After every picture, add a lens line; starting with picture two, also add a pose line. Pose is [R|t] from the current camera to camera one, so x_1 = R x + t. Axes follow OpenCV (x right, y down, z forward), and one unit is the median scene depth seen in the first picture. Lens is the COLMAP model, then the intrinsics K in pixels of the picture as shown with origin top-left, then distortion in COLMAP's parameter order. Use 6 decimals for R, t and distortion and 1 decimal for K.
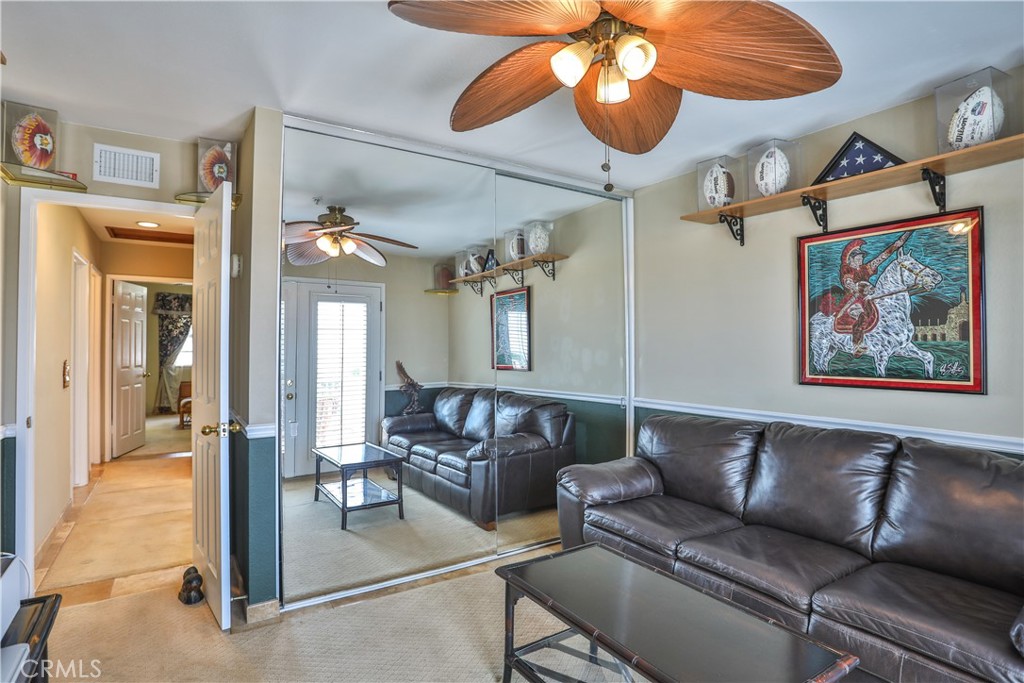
lens RADIAL K [[524.1, 0, 509.8], [0, 524.1, 338.1], [0, 0, 1]] dist [-0.072781, 0.028304]
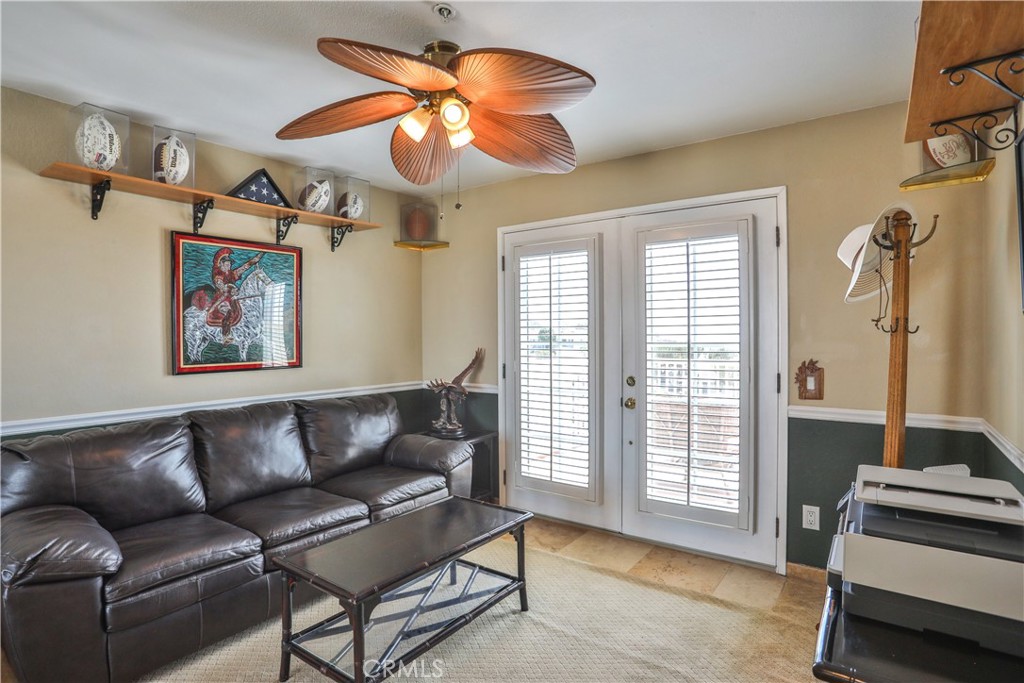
lens RADIAL K [[524.1, 0, 509.8], [0, 524.1, 338.1], [0, 0, 1]] dist [-0.072781, 0.028304]
pose [[-0.349012, -0.002447, 0.937115, -0.686674], [-0.005038, 0.999987, 0.000734, 0.013485], [-0.937105, -0.004465, -0.349020, 0.801933]]
